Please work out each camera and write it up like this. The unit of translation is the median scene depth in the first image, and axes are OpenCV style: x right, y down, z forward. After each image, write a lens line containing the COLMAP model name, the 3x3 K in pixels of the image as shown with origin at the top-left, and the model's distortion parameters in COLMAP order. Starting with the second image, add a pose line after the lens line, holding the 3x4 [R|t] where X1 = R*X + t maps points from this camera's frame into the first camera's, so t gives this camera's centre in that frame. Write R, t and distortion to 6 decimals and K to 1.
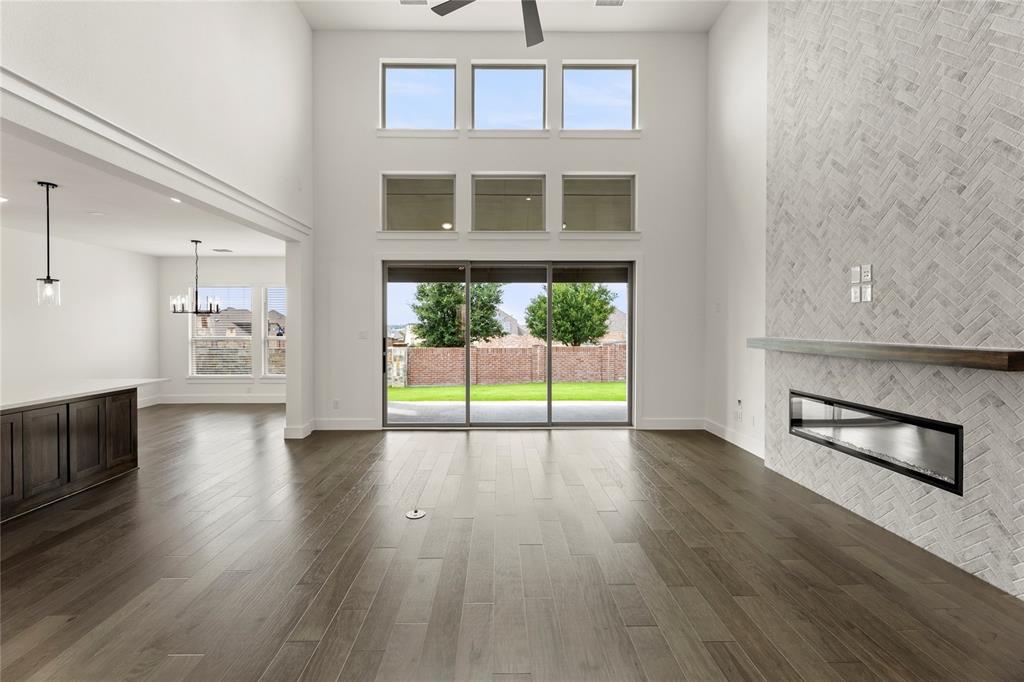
lens RADIAL K [[429.3, 0, 481.6], [0, 429.3, 333.3], [0, 0, 1]] dist [0.002172, 0.000331]
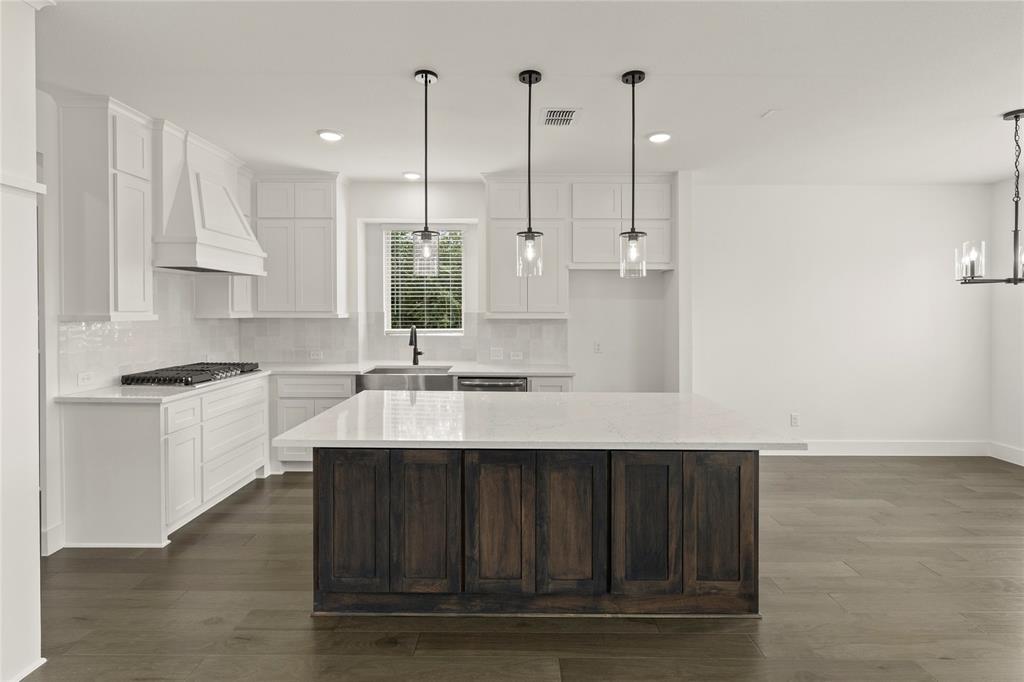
lens RADIAL K [[496.3, 0, 513.3], [0, 496.3, 337.0], [0, 0, 1]] dist [-0.001097, -0.000693]
pose [[0.020194, 0.033053, -0.999250, -0.299554], [-0.009105, 0.999418, 0.032874, -0.002533], [0.999755, 0.008435, 0.020484, 0.768957]]
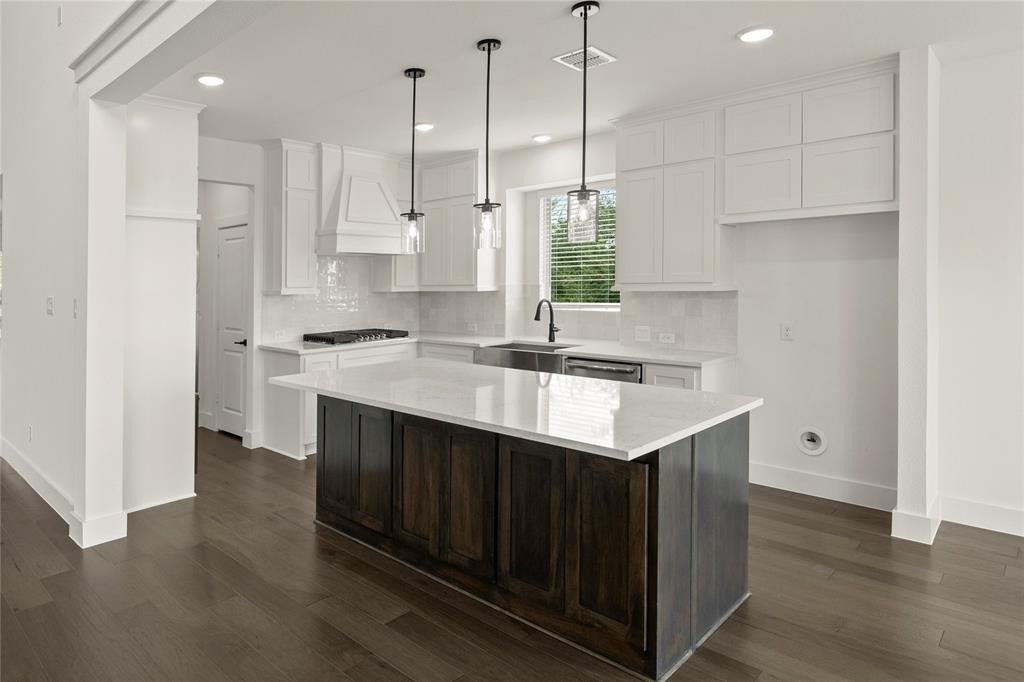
lens RADIAL K [[607.0, 0, 399.9], [0, 607.0, 306.7], [0, 0, 1]] dist [0.002338, -0.001155]
pose [[-0.716781, 0.017503, -0.697078, -0.328488], [-0.004191, 0.999559, 0.029408, -0.009539], [0.697285, 0.024001, -0.716392, 1.277842]]
